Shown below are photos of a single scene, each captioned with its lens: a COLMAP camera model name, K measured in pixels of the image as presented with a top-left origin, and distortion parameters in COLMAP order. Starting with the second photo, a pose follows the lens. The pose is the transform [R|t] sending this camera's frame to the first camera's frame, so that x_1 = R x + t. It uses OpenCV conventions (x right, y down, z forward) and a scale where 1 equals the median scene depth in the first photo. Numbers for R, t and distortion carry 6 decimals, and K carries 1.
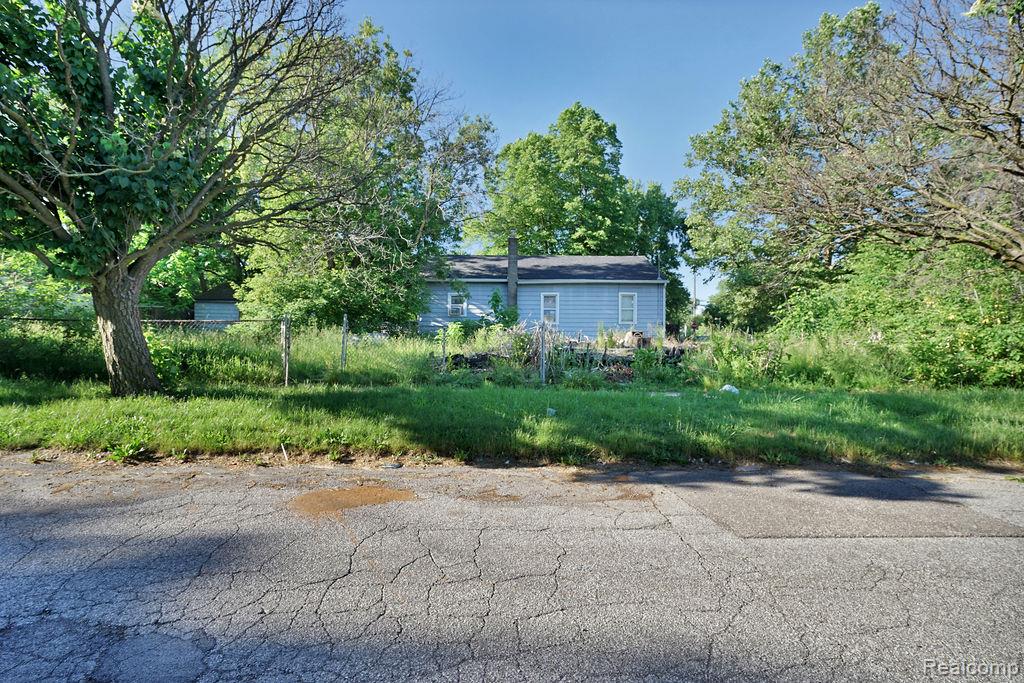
lens RADIAL K [[521.7, 0, 511.1], [0, 521.7, 337.3], [0, 0, 1]] dist [0.004906, 0.001626]
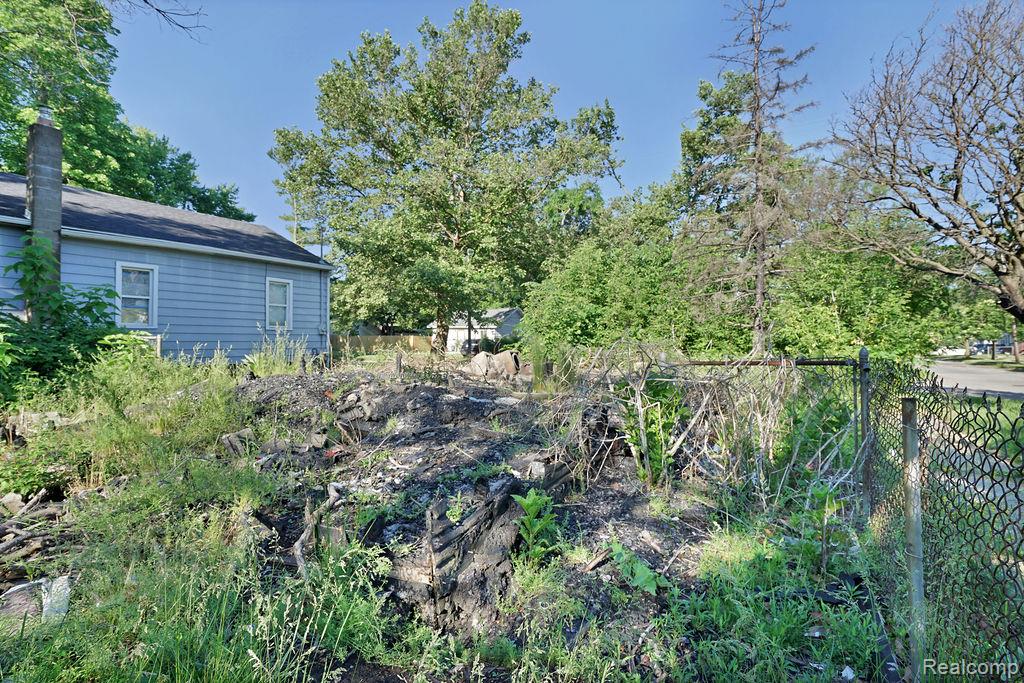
lens RADIAL K [[521.7, 0, 508.7], [0, 521.7, 343.0], [0, 0, 1]] dist [0.004906, 0.001626]
pose [[0.548549, -0.005535, 0.836100, -0.083819], [-0.001253, 0.999972, 0.007442, -0.008228], [-0.836117, -0.005130, 0.548527, 0.246813]]
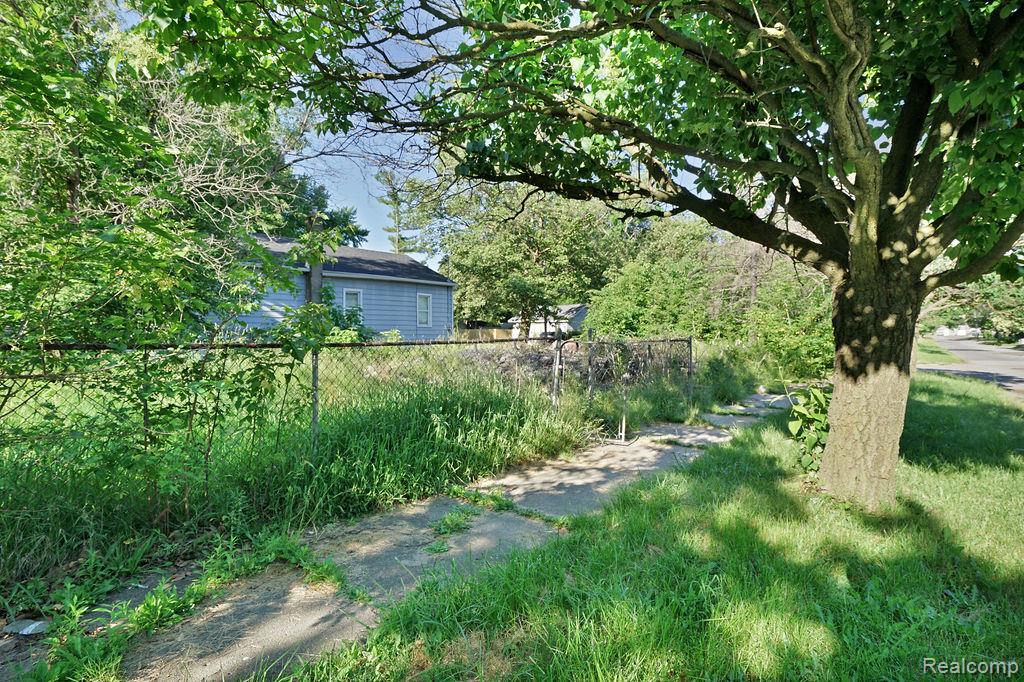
lens RADIAL K [[521.7, 0, 510.5], [0, 521.7, 336.9], [0, 0, 1]] dist [0.004906, 0.001626]
pose [[0.657986, -0.011126, 0.752948, -0.221707], [0.005001, 0.999933, 0.010406, -0.009186], [-0.753013, -0.003082, 0.657998, 0.147691]]
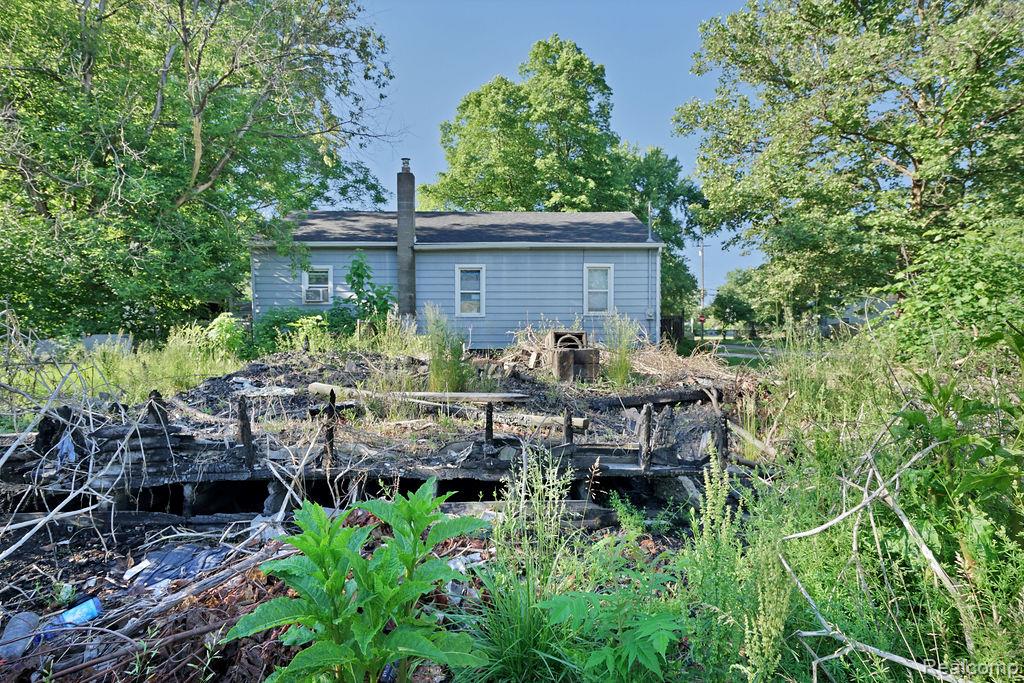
lens RADIAL K [[521.7, 0, 515.3], [0, 521.7, 337.4], [0, 0, 1]] dist [0.004906, 0.001626]
pose [[0.999983, -0.005143, -0.002809, 0.073126], [0.005177, 0.999910, 0.012393, -0.004496], [0.002745, -0.012407, 0.999919, 0.223493]]
